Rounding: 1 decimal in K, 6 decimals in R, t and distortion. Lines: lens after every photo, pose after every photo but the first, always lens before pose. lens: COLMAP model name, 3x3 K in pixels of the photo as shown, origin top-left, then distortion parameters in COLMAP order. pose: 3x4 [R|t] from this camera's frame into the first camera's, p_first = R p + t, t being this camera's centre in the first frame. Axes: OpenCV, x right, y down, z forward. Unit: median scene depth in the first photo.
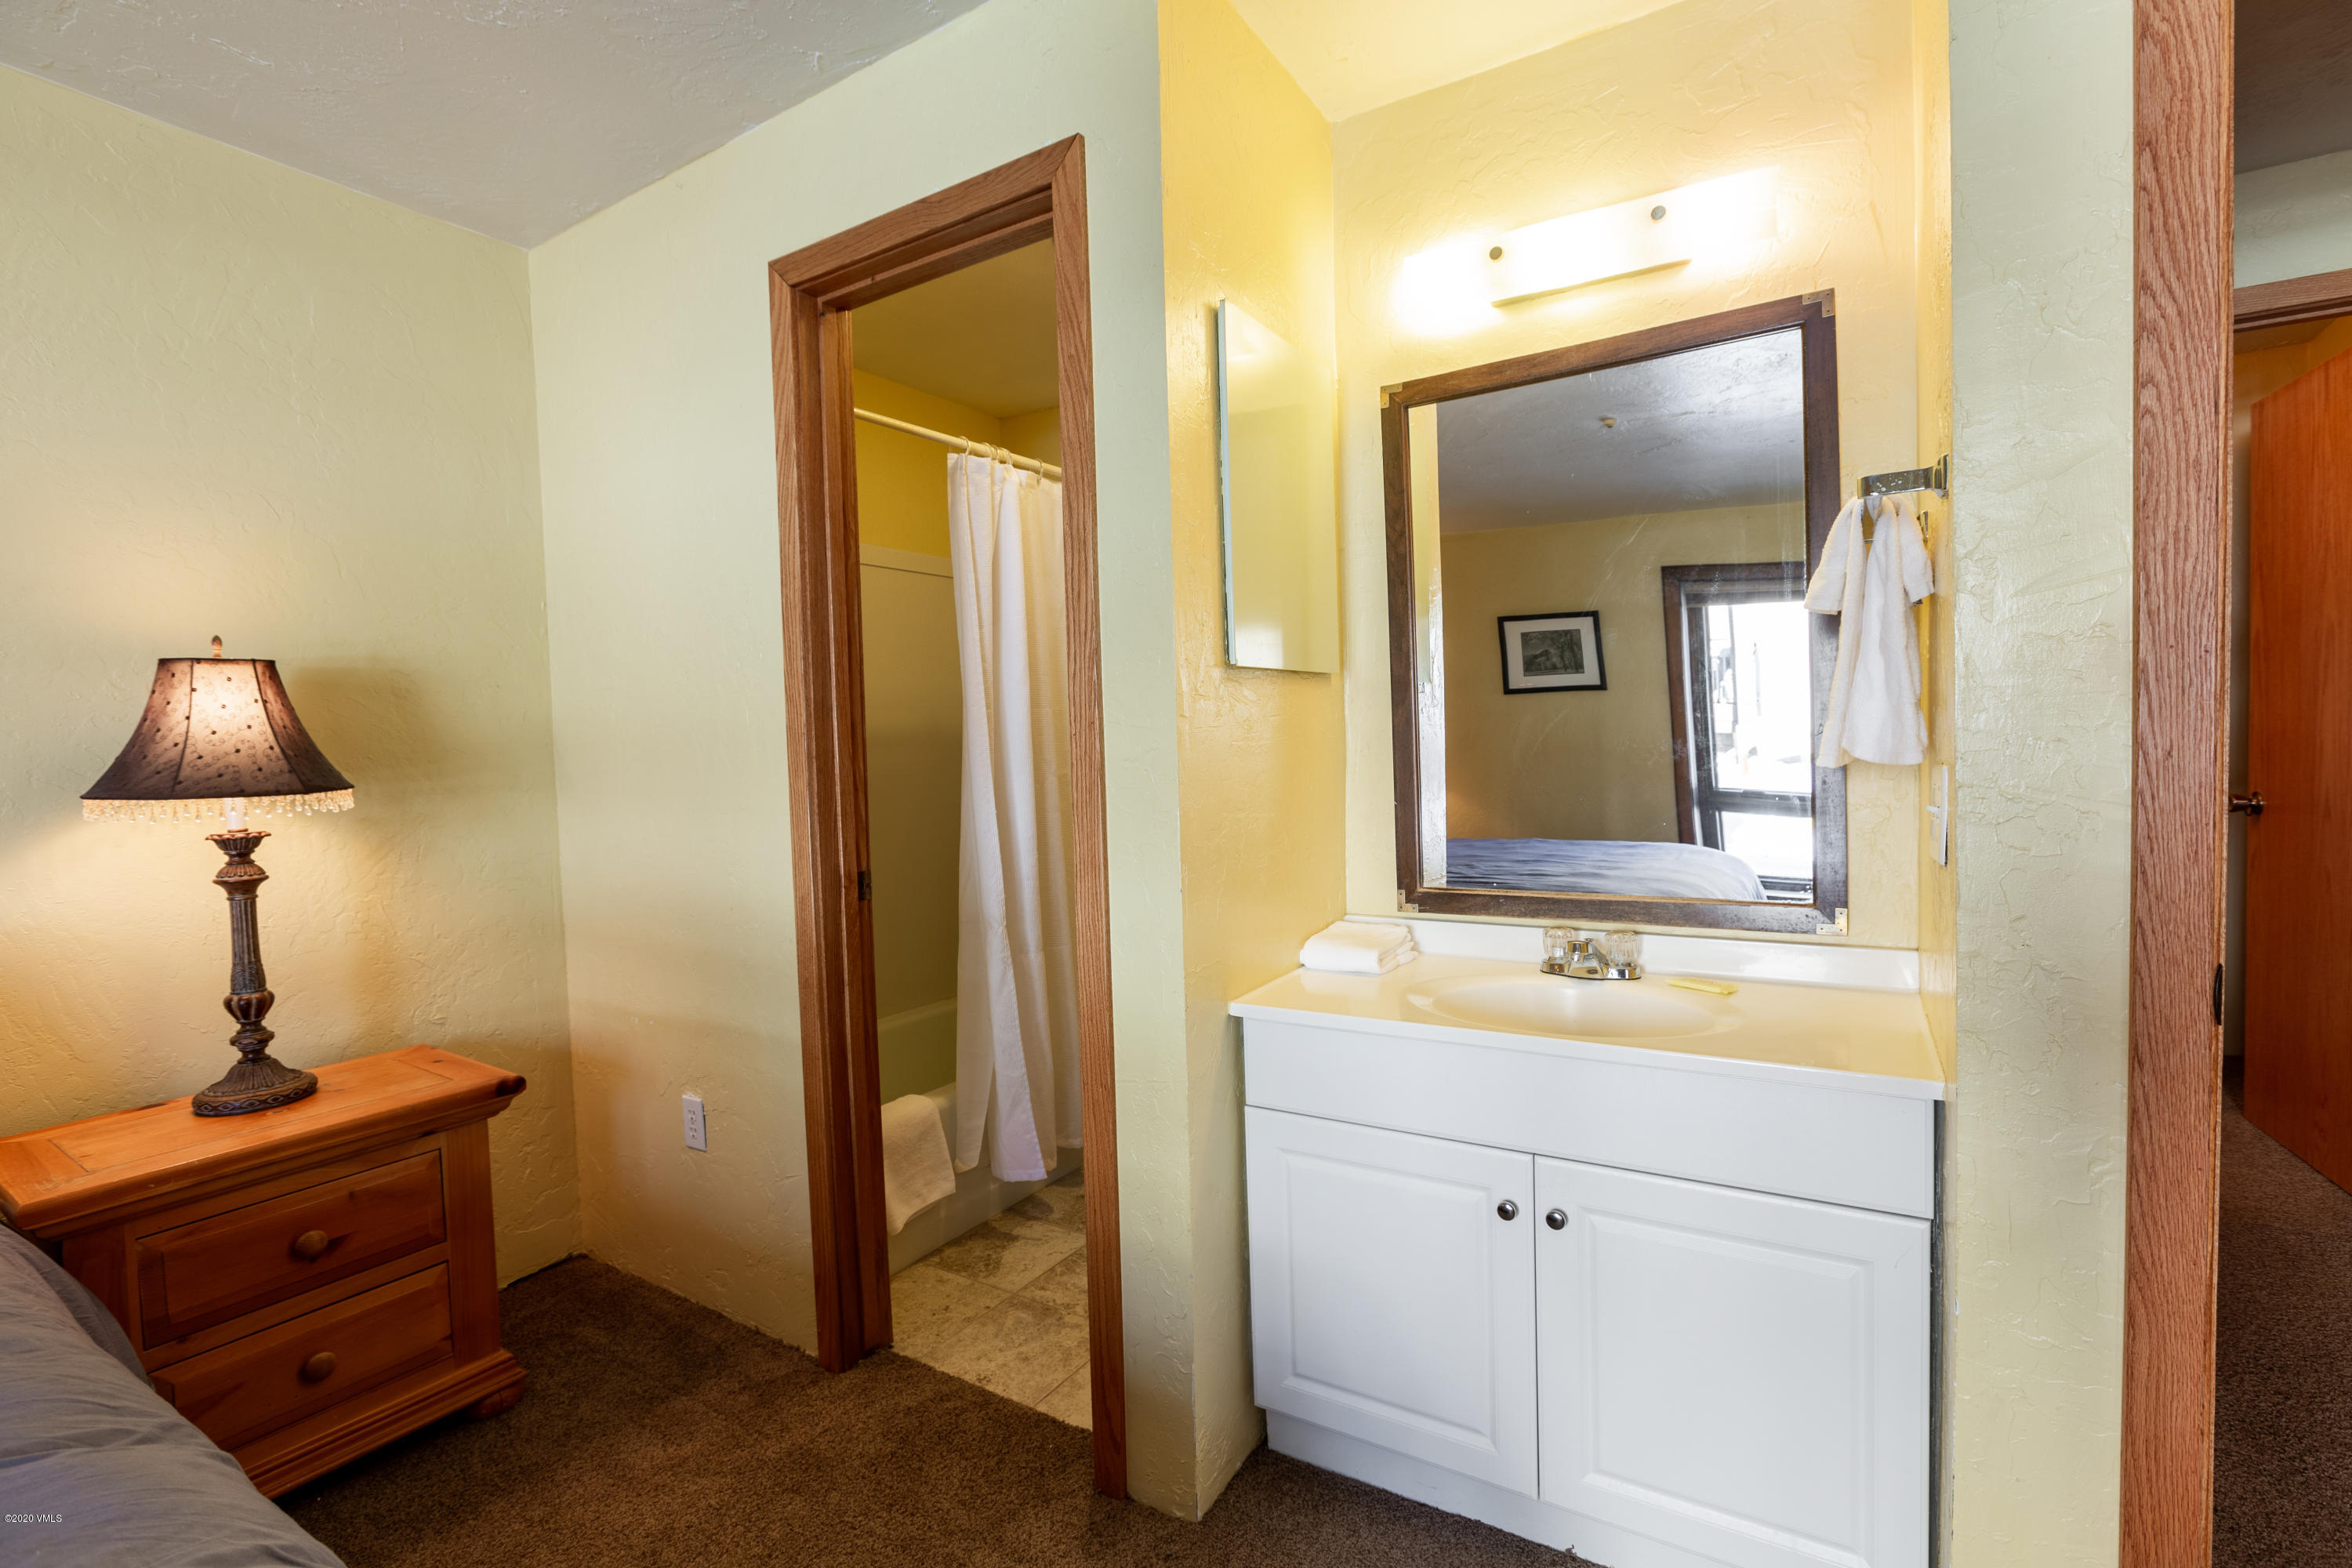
lens RADIAL K [[1063.2, 0, 1172.9], [0, 1063.2, 778.6], [0, 0, 1]] dist [-0.017678, 0.001986]
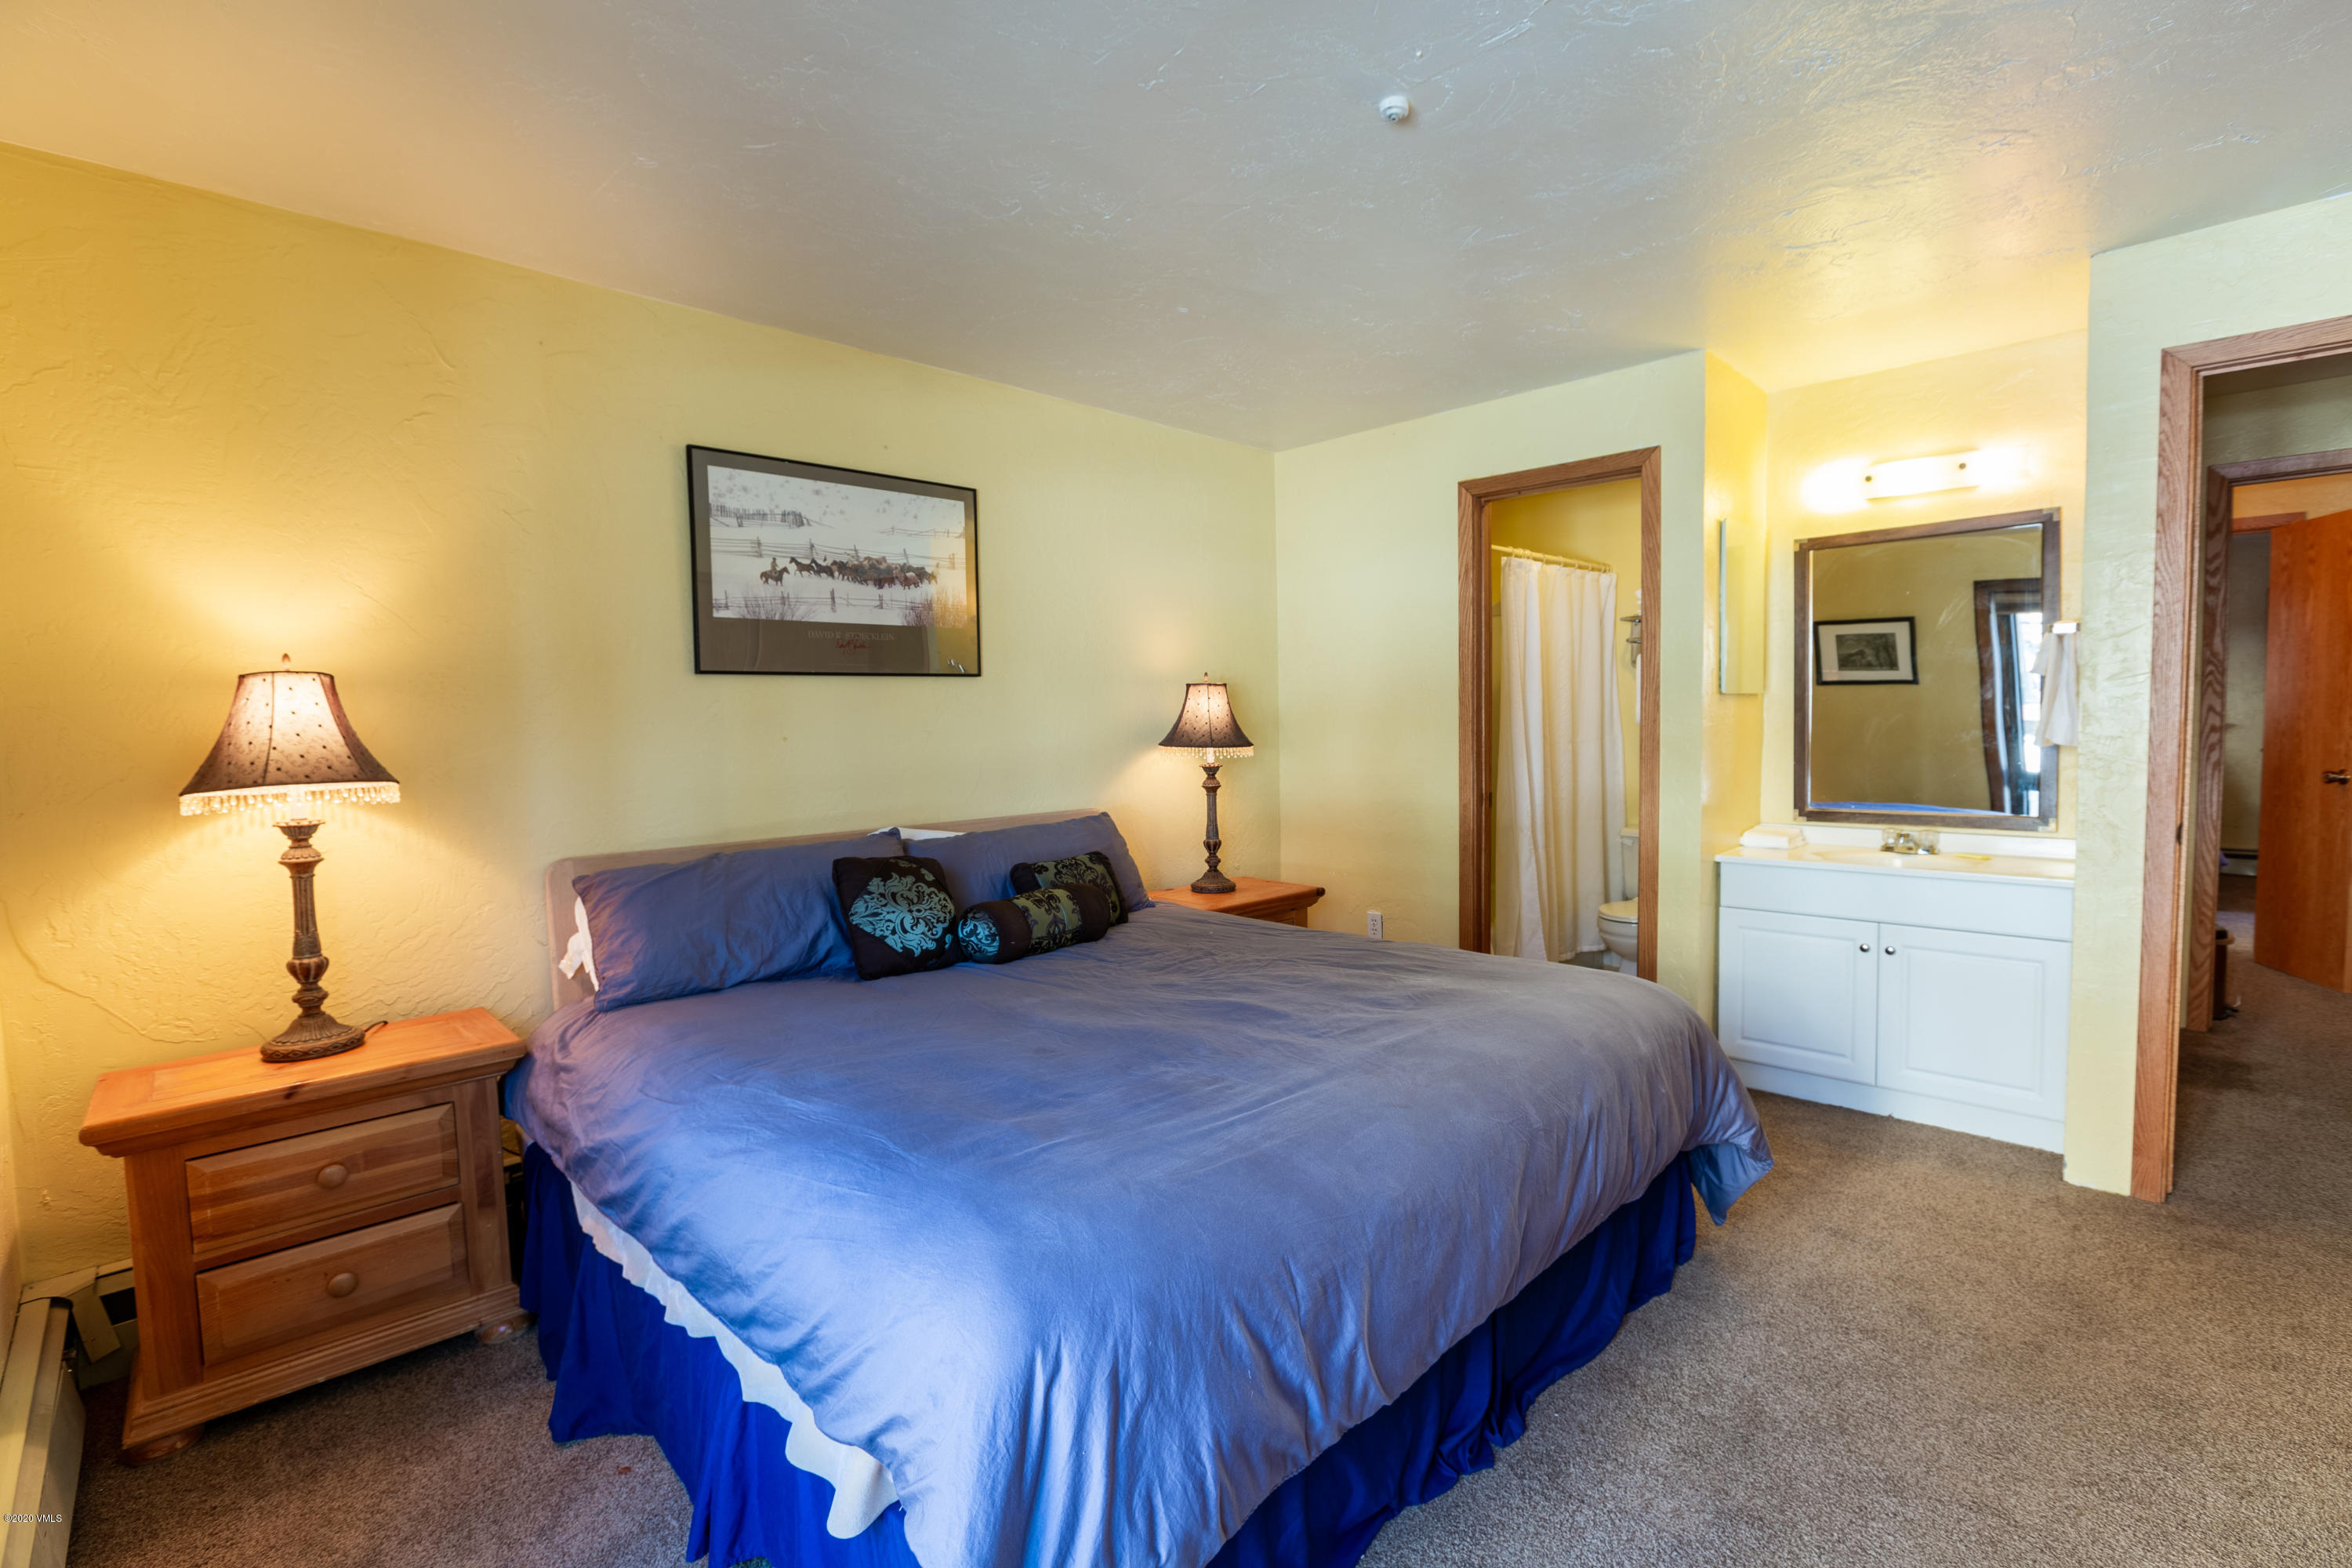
lens RADIAL K [[1063.2, 0, 1179.2], [0, 1063.2, 782.7], [0, 0, 1]] dist [-0.017678, 0.001986]
pose [[0.976214, 0.026098, -0.215231, -0.450851], [-0.020099, 0.999347, 0.030014, 0.023548], [0.215874, -0.024974, 0.976102, -1.060290]]
